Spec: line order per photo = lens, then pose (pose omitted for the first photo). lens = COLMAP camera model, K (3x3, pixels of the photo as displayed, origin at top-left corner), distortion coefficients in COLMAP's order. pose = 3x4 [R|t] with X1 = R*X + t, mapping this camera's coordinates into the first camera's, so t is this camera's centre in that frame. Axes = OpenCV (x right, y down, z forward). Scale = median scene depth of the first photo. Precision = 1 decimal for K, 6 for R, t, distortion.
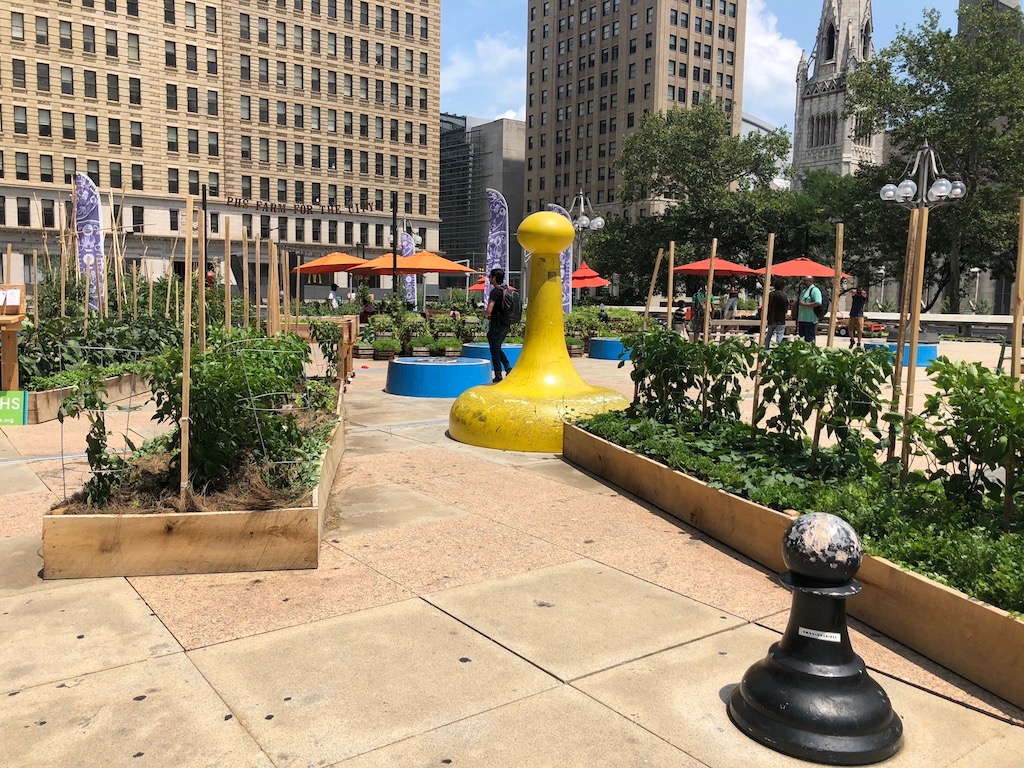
lens RADIAL K [[829.1, 0, 503.3], [0, 829.1, 380.5], [0, 0, 1]] dist [0.029500, -0.042366]
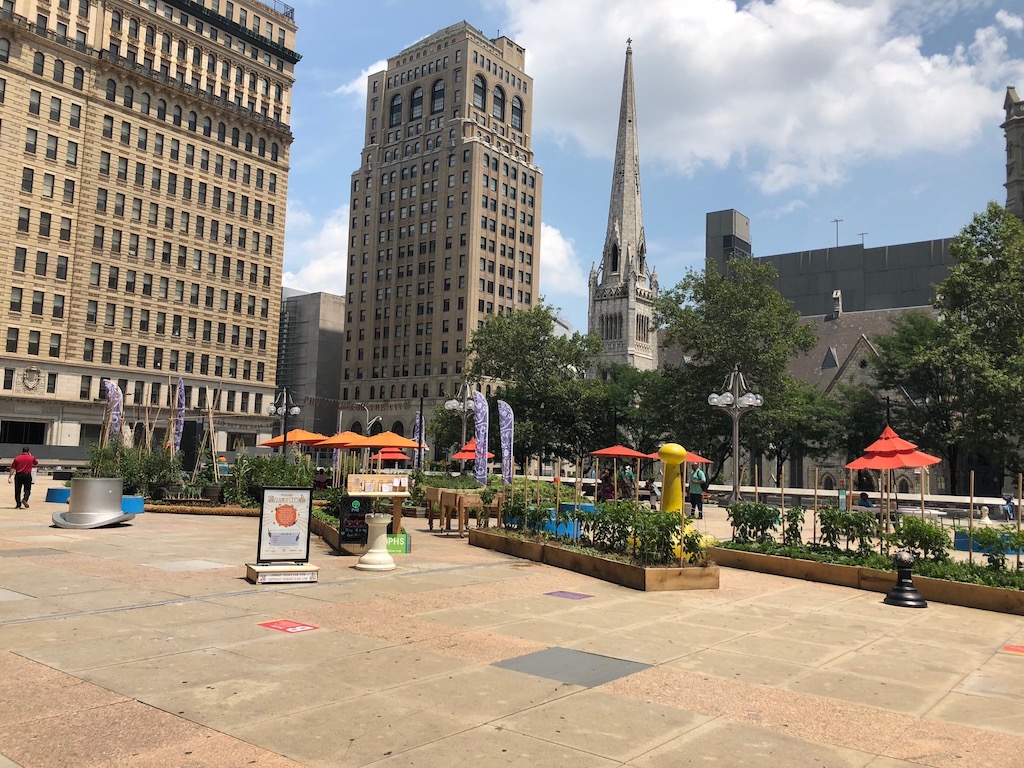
lens RADIAL K [[829.1, 0, 514.2], [0, 829.1, 388.1], [0, 0, 1]] dist [0.029500, -0.042366]
pose [[0.959940, 0.040734, 0.277230, -0.082047], [0.010966, 0.983158, -0.182428, 0.002970], [-0.279992, 0.178160, 0.943326, -0.077505]]
